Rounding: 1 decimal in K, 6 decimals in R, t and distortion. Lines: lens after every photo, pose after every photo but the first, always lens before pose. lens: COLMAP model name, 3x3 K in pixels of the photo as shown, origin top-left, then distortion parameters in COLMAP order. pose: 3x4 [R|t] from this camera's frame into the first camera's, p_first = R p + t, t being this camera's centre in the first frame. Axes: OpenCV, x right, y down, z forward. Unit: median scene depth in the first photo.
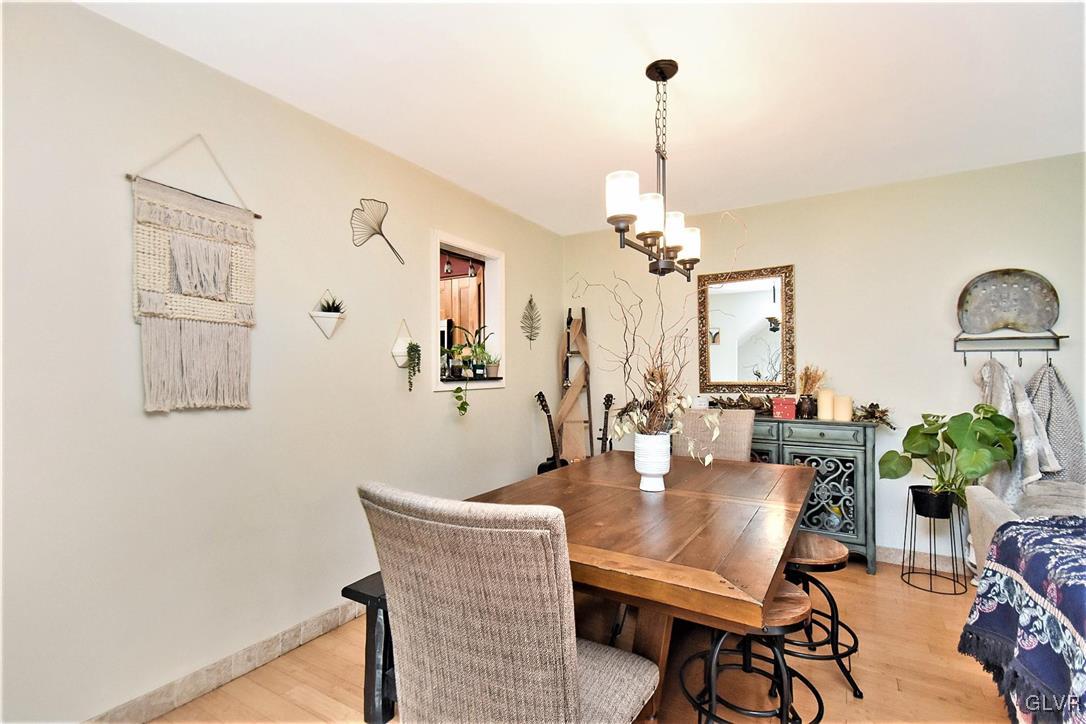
lens RADIAL K [[485.0, 0, 541.7], [0, 485.0, 372.6], [0, 0, 1]] dist [-0.000421, -0.001547]
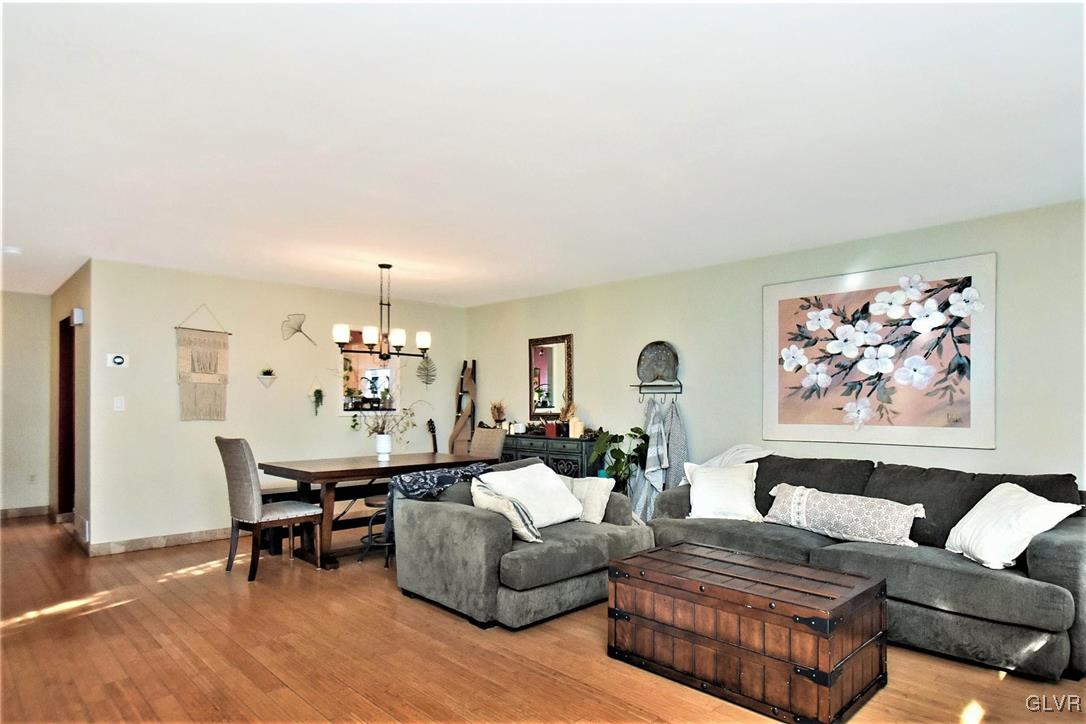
lens RADIAL K [[600.6, 0, 547.3], [0, 600.6, 404.6], [0, 0, 1]] dist [0.001106, -0.000022]
pose [[0.973464, 0.004659, -0.228793, 1.006422], [-0.005764, 0.999975, -0.004162, 0.001495], [0.228768, 0.005370, 0.973466, -0.926693]]
